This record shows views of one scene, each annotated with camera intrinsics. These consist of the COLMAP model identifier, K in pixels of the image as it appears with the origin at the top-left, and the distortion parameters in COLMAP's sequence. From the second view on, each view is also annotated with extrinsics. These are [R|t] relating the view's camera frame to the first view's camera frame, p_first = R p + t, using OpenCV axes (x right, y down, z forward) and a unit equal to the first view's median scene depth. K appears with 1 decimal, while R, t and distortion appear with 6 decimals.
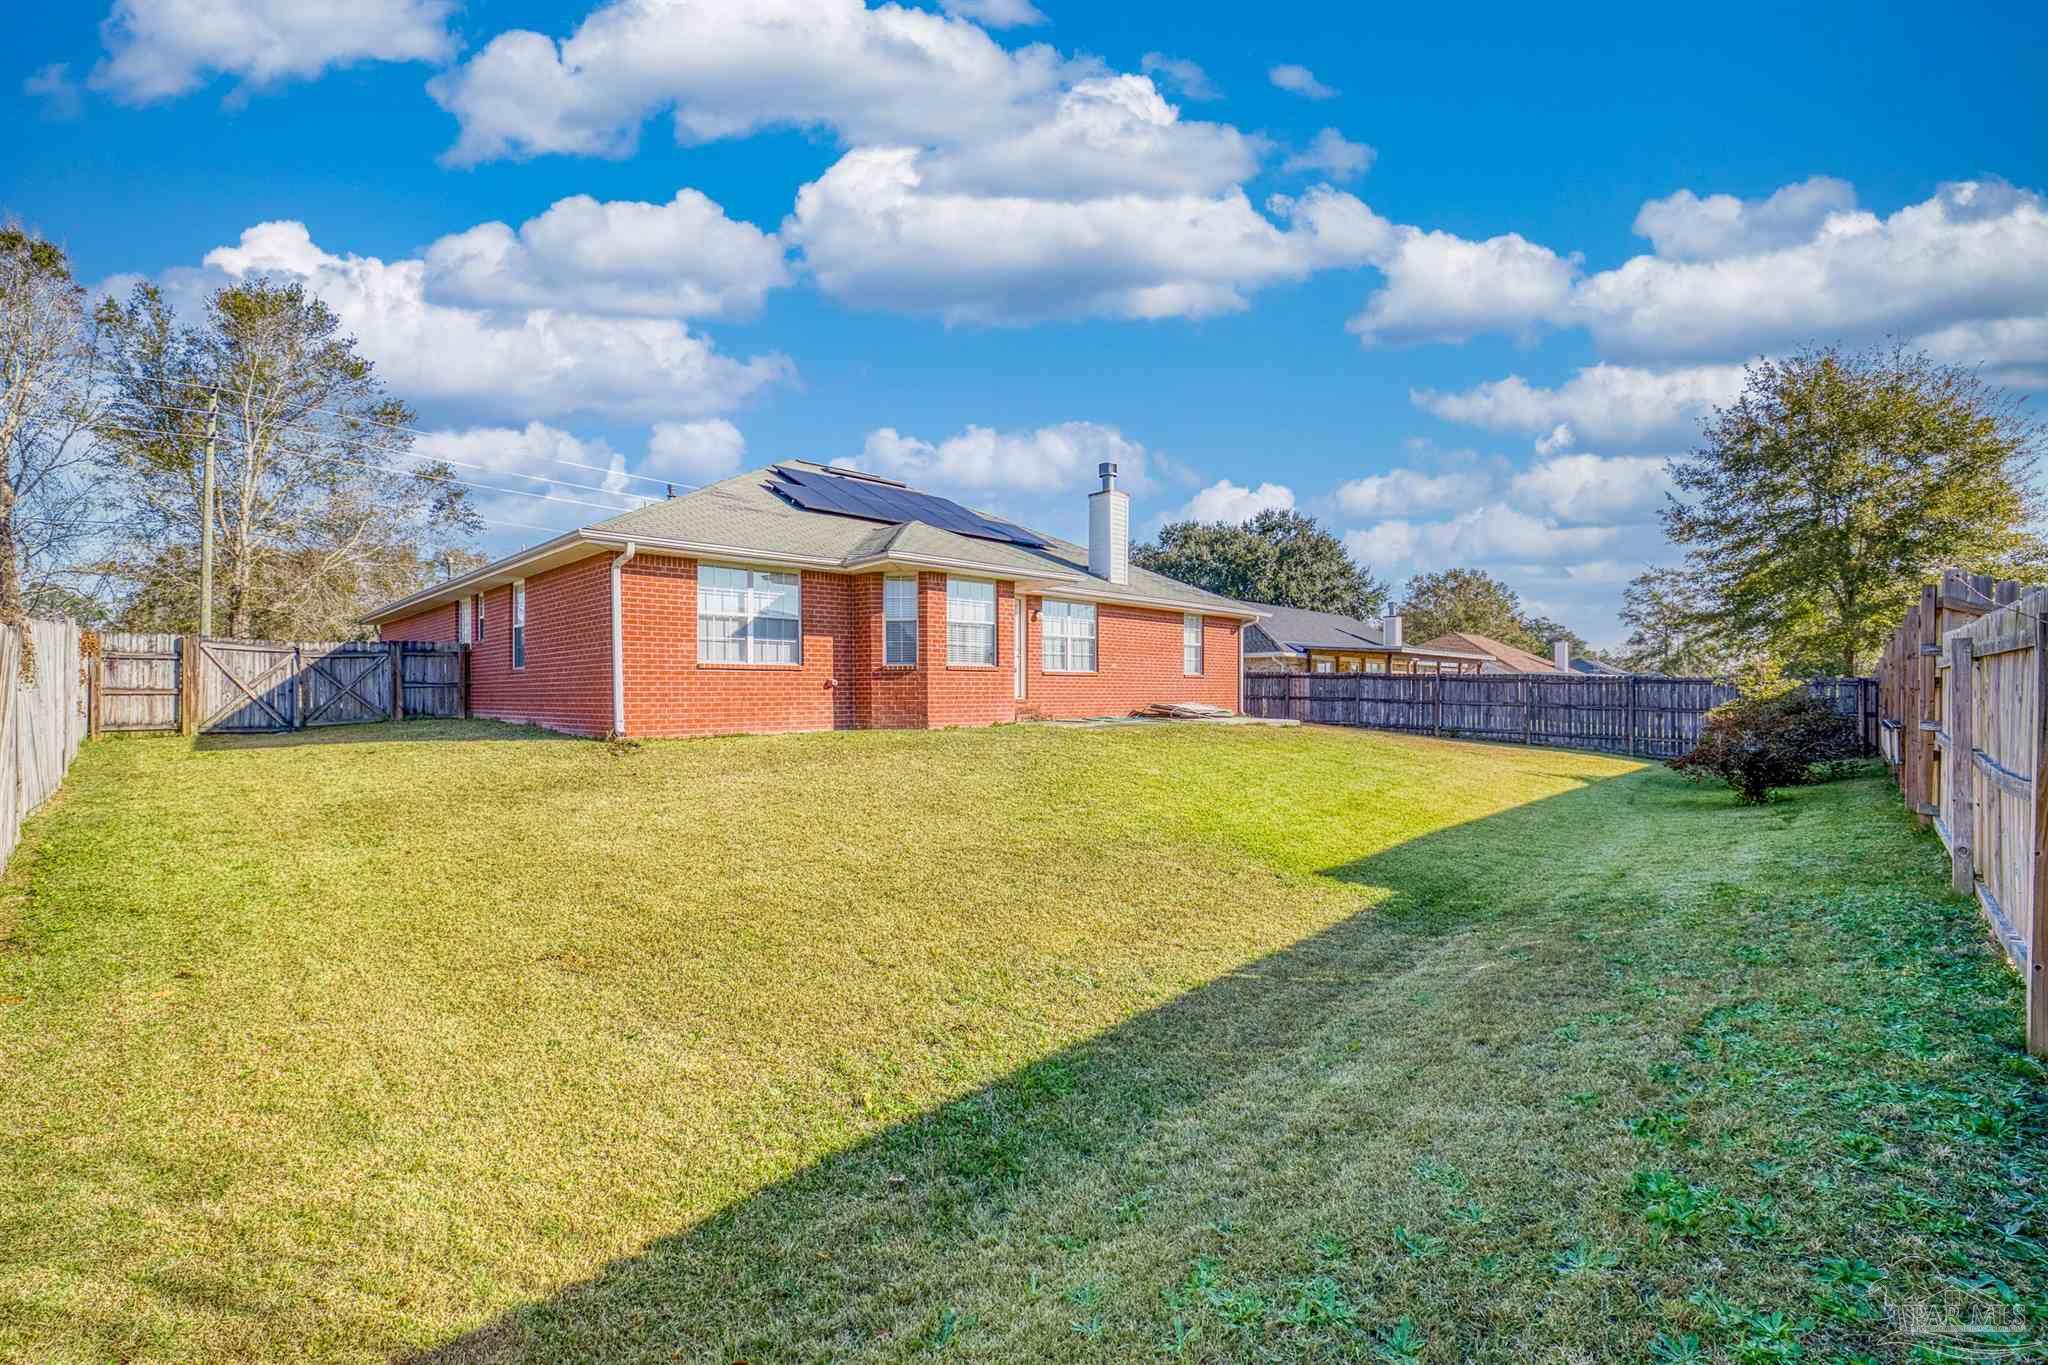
lens RADIAL K [[882.7, 0, 1024.4], [0, 882.7, 695.6], [0, 0, 1]] dist [0.003739, 0.000227]
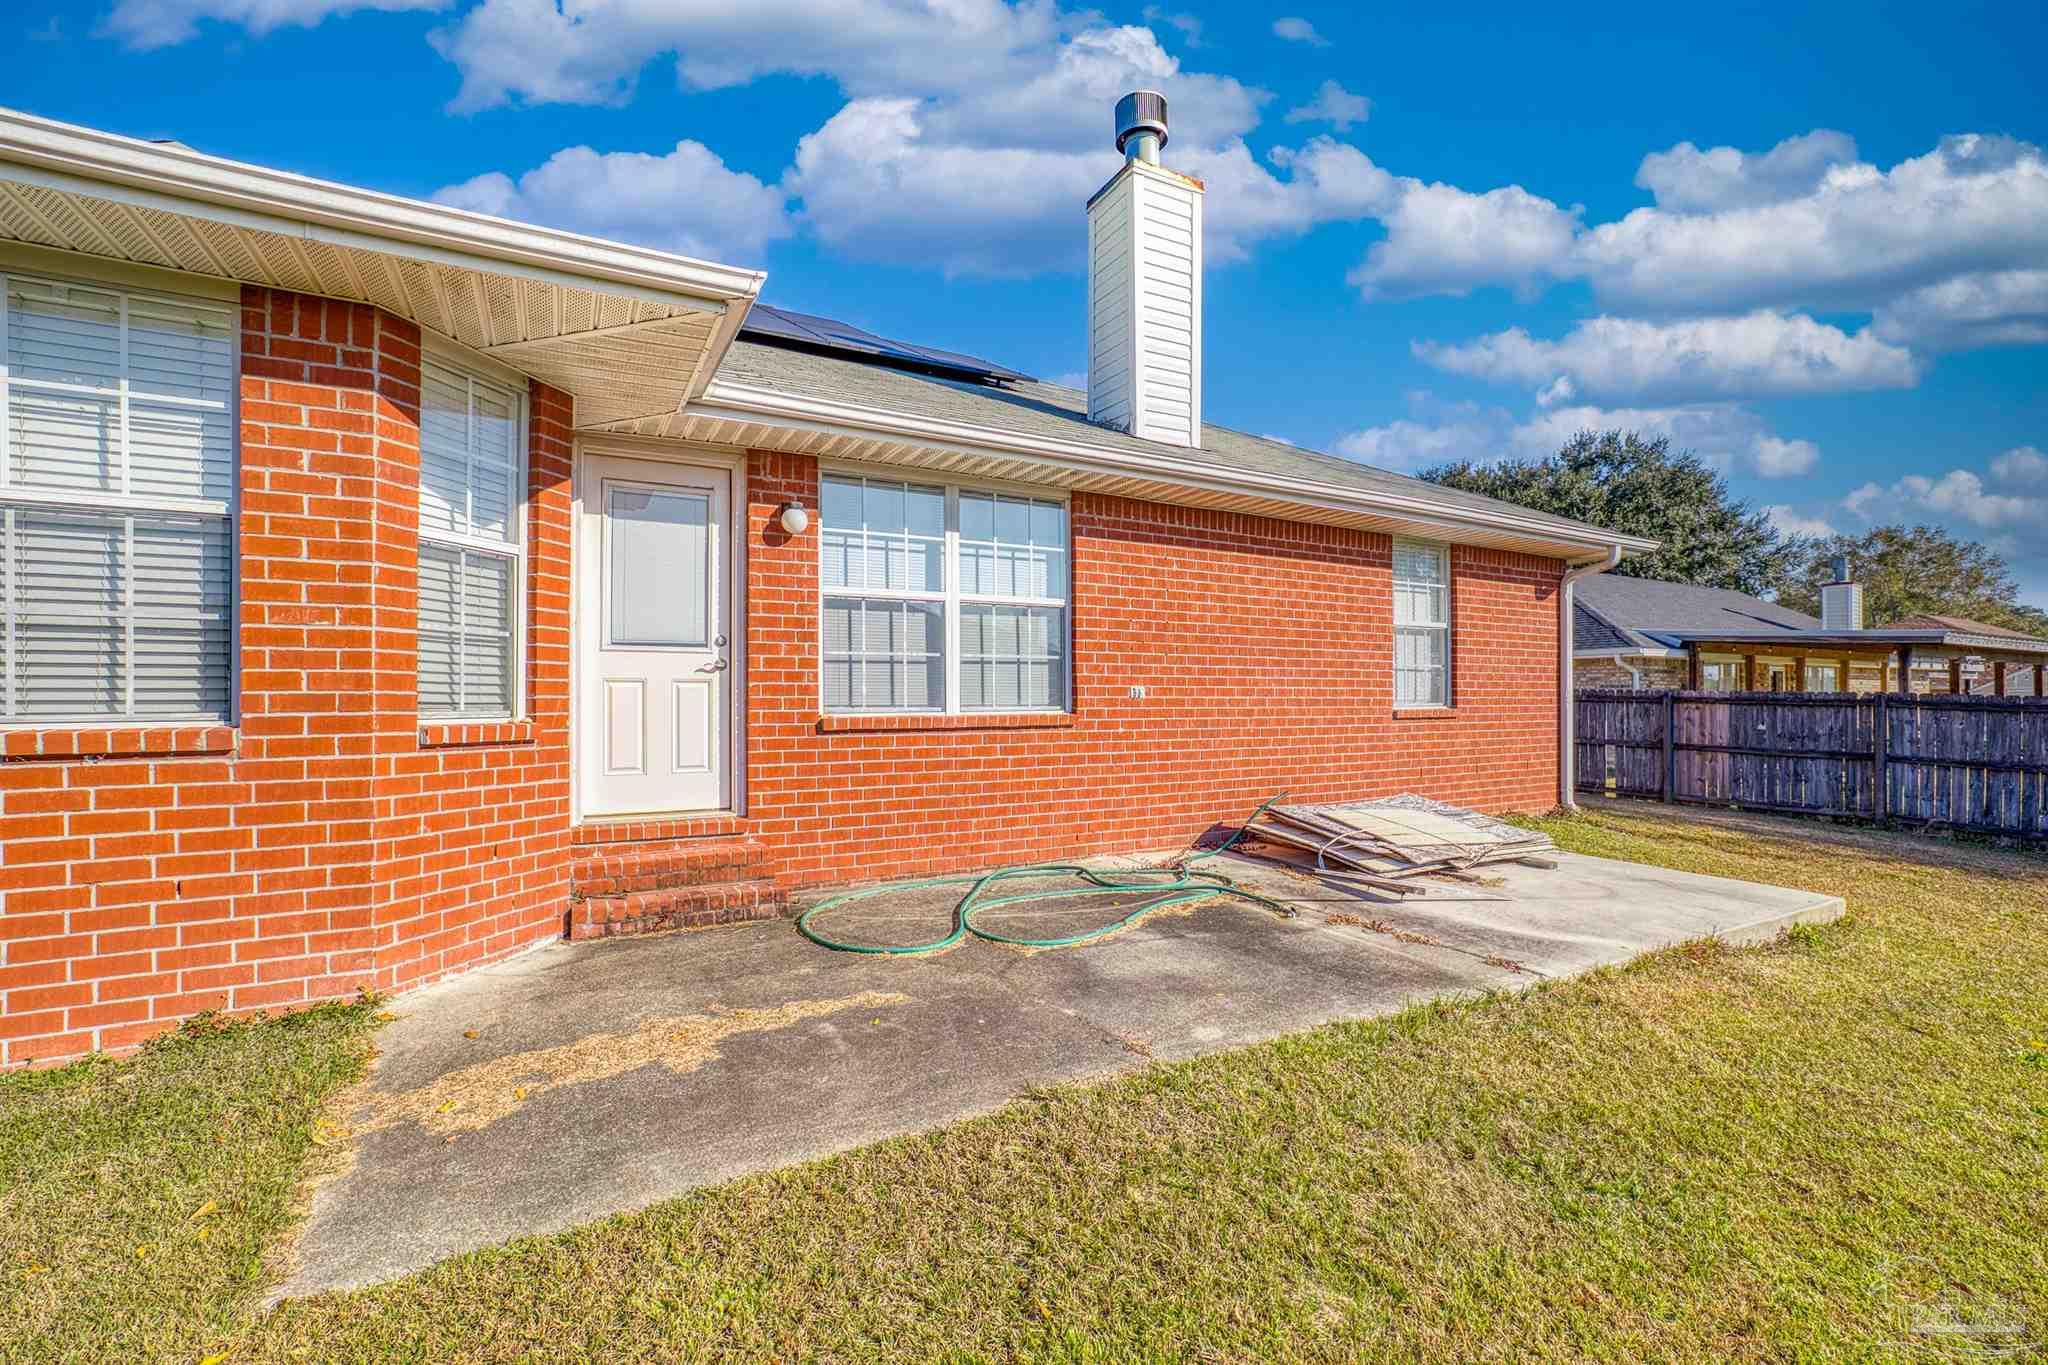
lens RADIAL K [[865.3, 0, 1015.2], [0, 865.3, 690.9], [0, 0, 1]] dist [0.001434, 0.000186]
pose [[0.957145, -0.003388, -0.289588, 0.108089], [-0.000134, 0.999926, -0.012143, -0.021841], [0.289608, 0.011662, 0.957074, 0.493739]]
